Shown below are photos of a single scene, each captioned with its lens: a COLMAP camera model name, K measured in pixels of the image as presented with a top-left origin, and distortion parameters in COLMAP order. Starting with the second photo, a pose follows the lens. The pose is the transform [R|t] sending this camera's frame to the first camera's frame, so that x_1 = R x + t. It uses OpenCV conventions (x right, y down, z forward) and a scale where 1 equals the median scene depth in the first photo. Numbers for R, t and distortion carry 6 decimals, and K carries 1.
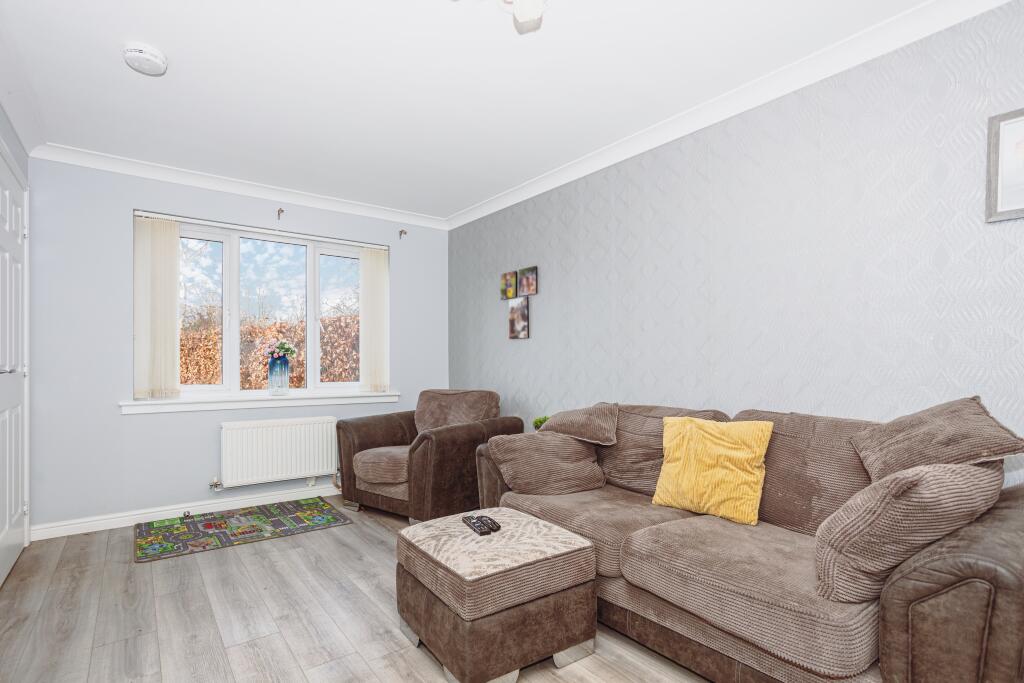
lens RADIAL K [[505.1, 0, 508.3], [0, 505.1, 360.9], [0, 0, 1]] dist [-0.053961, 0.028987]
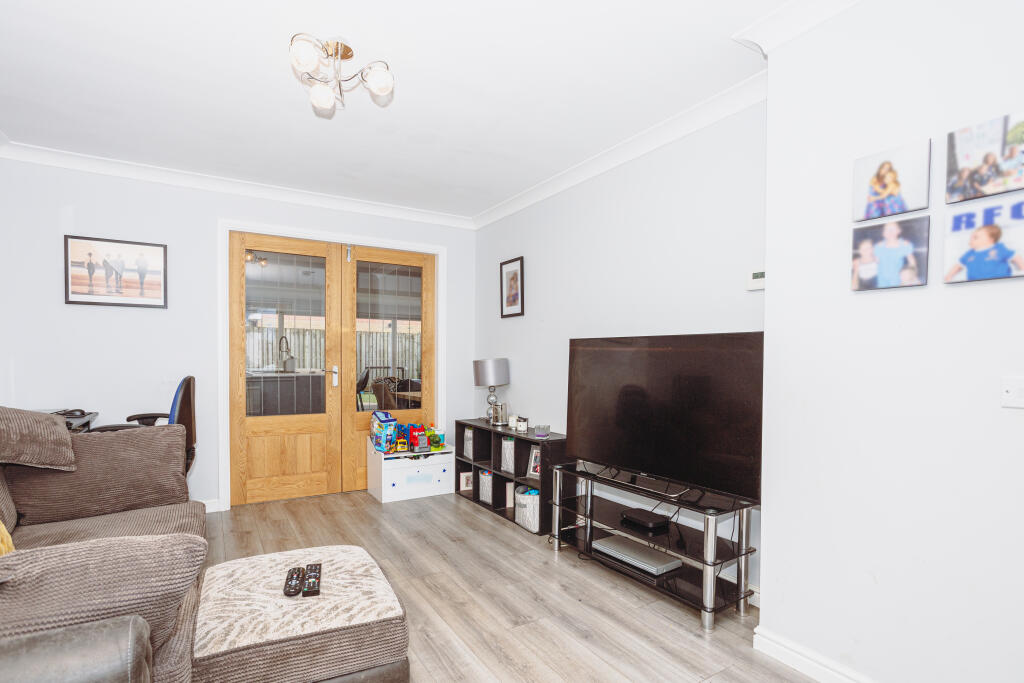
lens RADIAL K [[494.9, 0, 511.4], [0, 494.9, 375.9], [0, 0, 1]] dist [-0.015891, 0.000148]
pose [[-0.995524, -0.004804, 0.094384, -0.257182], [-0.002316, 0.999647, 0.026455, -0.011715], [-0.094478, 0.026118, -0.995184, 0.989226]]
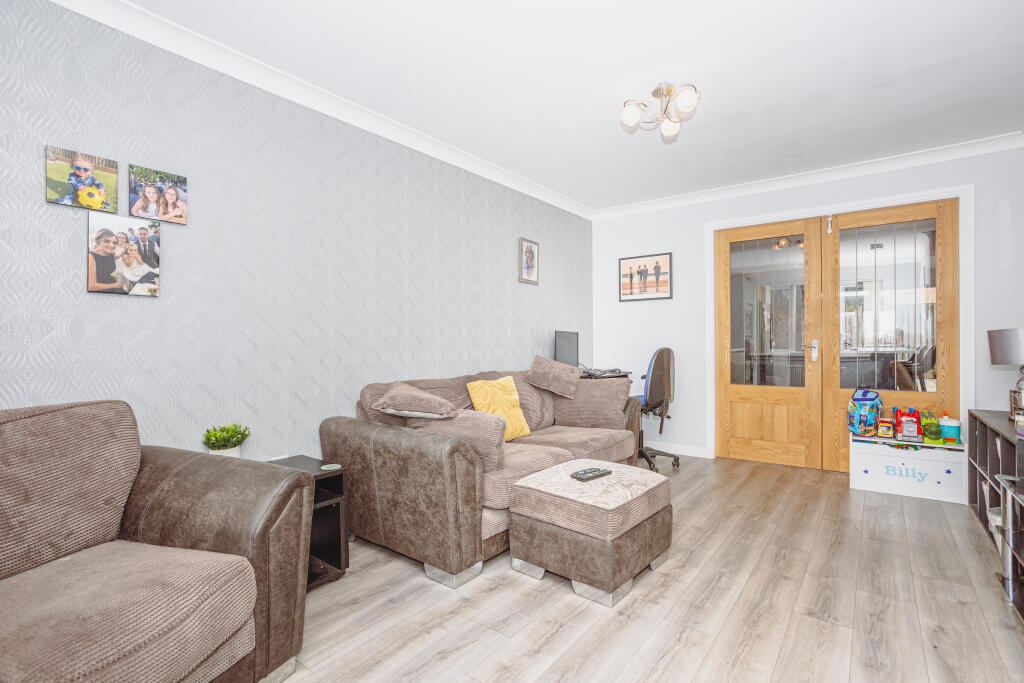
lens RADIAL K [[490.9, 0, 512.0], [0, 490.9, 341.5], [0, 0, 1]] dist [-0.071765, 0.035155]
pose [[-0.272797, 0.011485, 0.962003, -0.639389], [0.002185, 0.999934, -0.011318, 0.012123], [-0.962069, -0.000986, -0.272804, 0.852371]]
